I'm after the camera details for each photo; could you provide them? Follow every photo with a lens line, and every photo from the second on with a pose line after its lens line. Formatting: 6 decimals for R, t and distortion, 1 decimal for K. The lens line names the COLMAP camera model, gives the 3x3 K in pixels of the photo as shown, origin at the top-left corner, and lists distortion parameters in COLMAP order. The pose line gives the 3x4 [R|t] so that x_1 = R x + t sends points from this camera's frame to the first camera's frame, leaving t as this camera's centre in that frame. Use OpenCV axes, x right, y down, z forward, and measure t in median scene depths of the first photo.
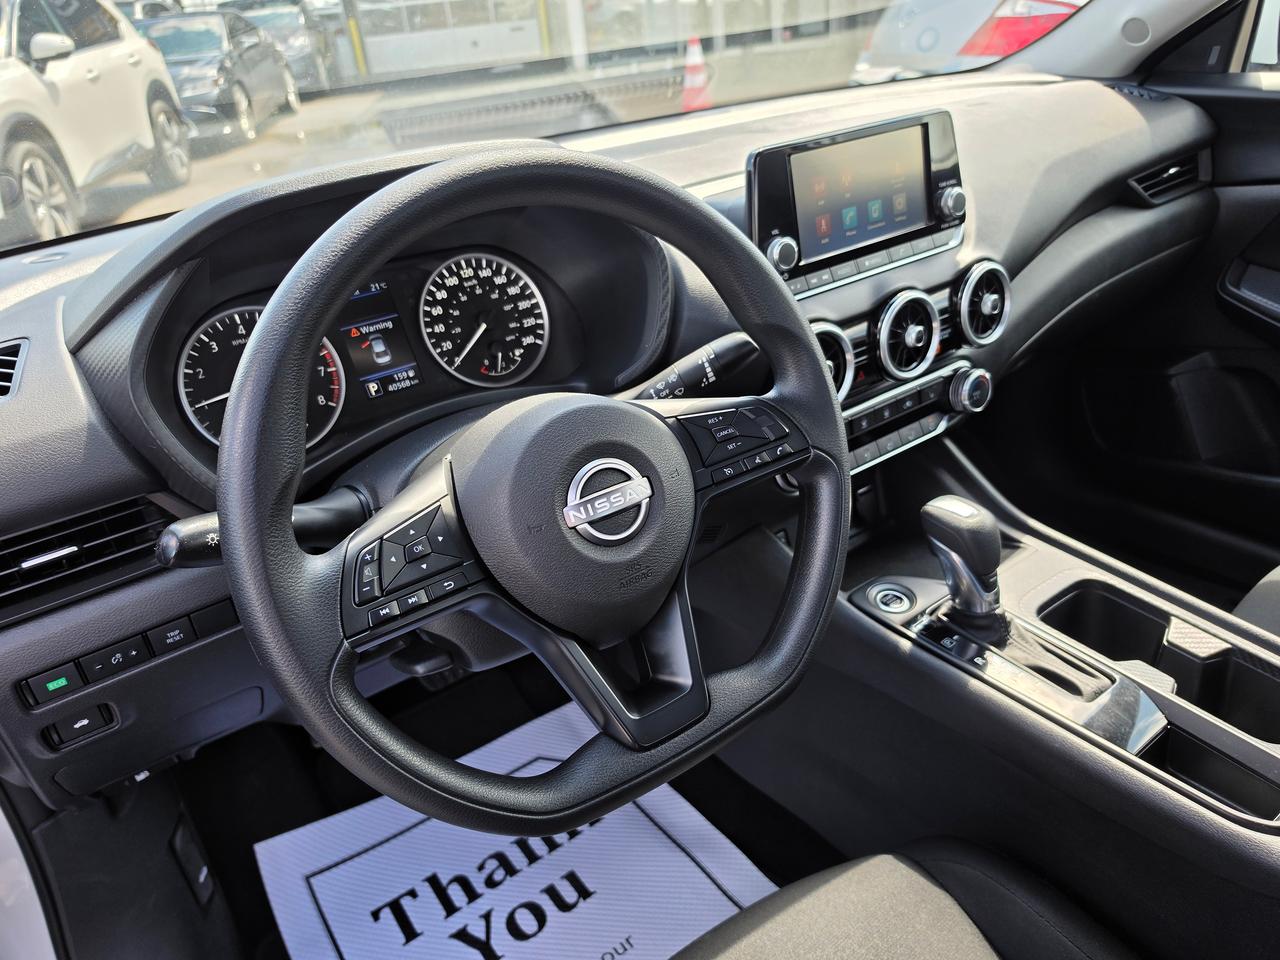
lens RADIAL K [[898.8, 0, 672.1], [0, 898.8, 500.2], [0, 0, 1]] dist [-0.002946, -0.009176]
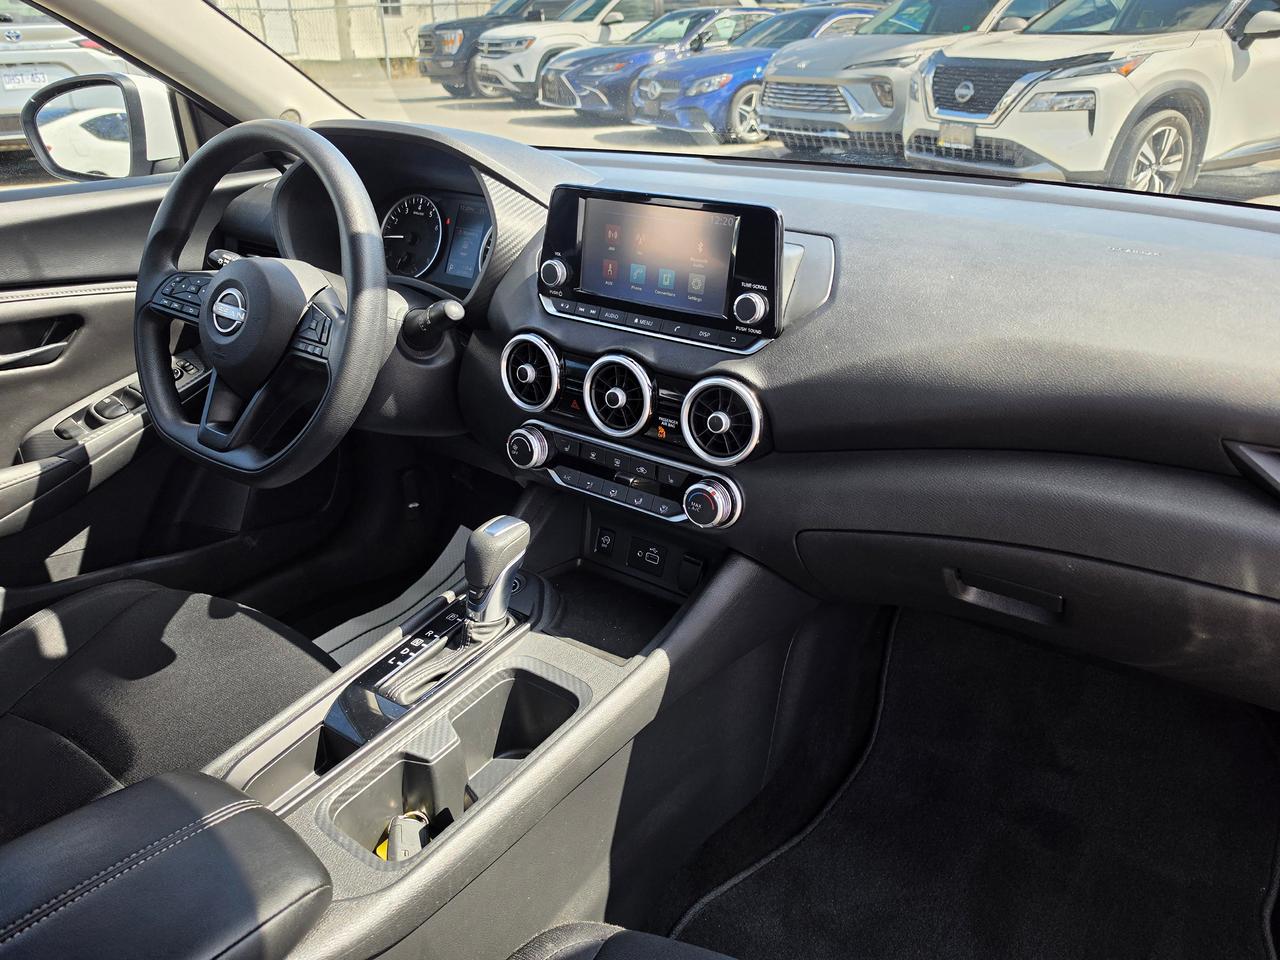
lens RADIAL K [[921.9, 0, 643.7], [0, 921.9, 478.4], [0, 0, 1]] dist [0.009700, -0.005632]
pose [[0.292210, 0.487745, -0.822629, 1.199096], [-0.488411, 0.815649, 0.310115, -0.455559], [0.822233, 0.311162, 0.476561, 0.565398]]
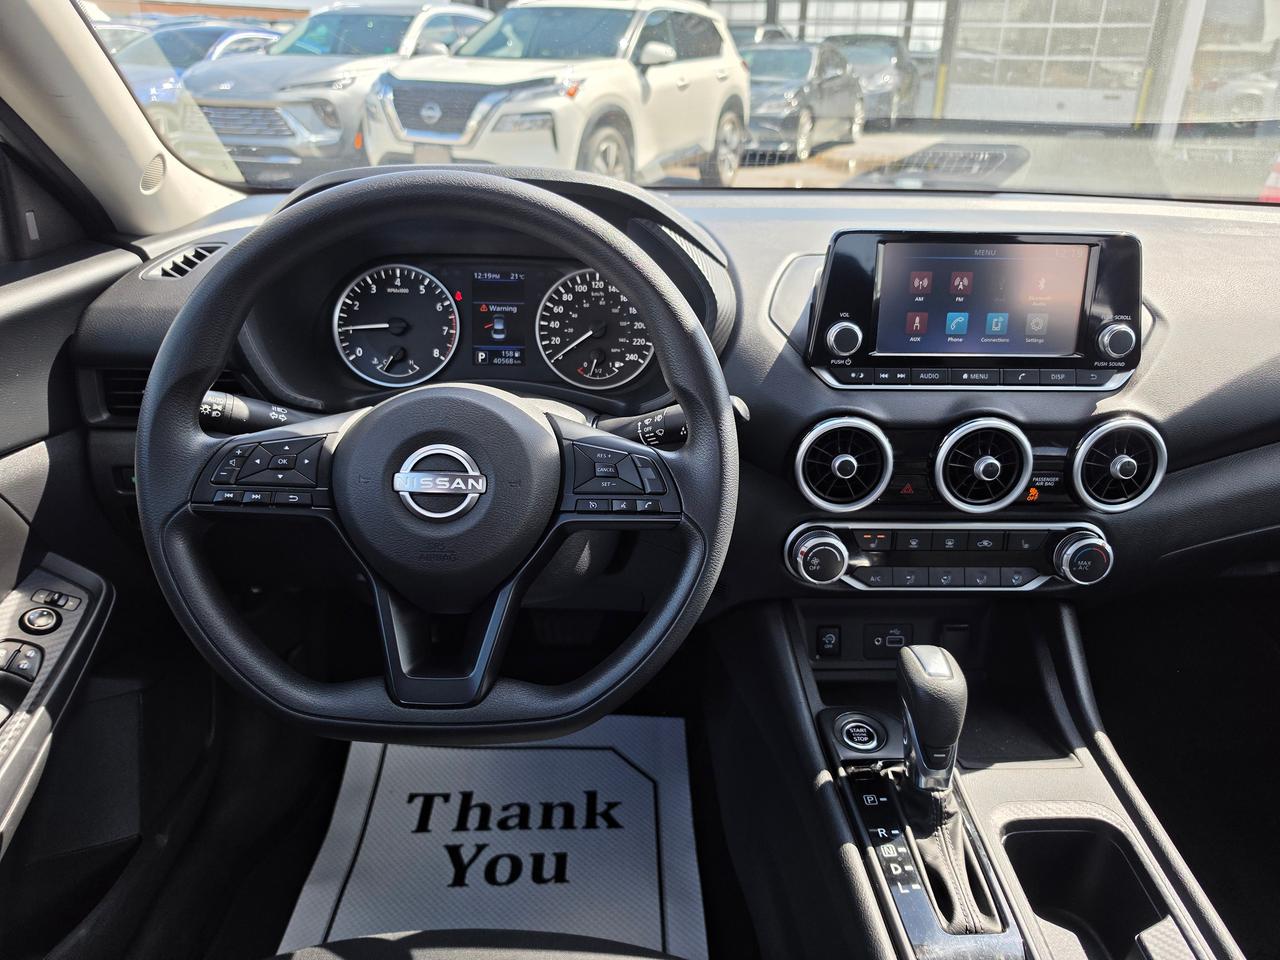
lens RADIAL K [[901.7, 0, 668.0], [0, 901.7, 482.8], [0, 0, 1]] dist [0.024680, -0.054375]
pose [[0.821471, 0.328125, -0.466390, 0.437472], [-0.355749, 0.934081, 0.030571, -0.085568], [0.445677, 0.140805, 0.884051, 0.077132]]
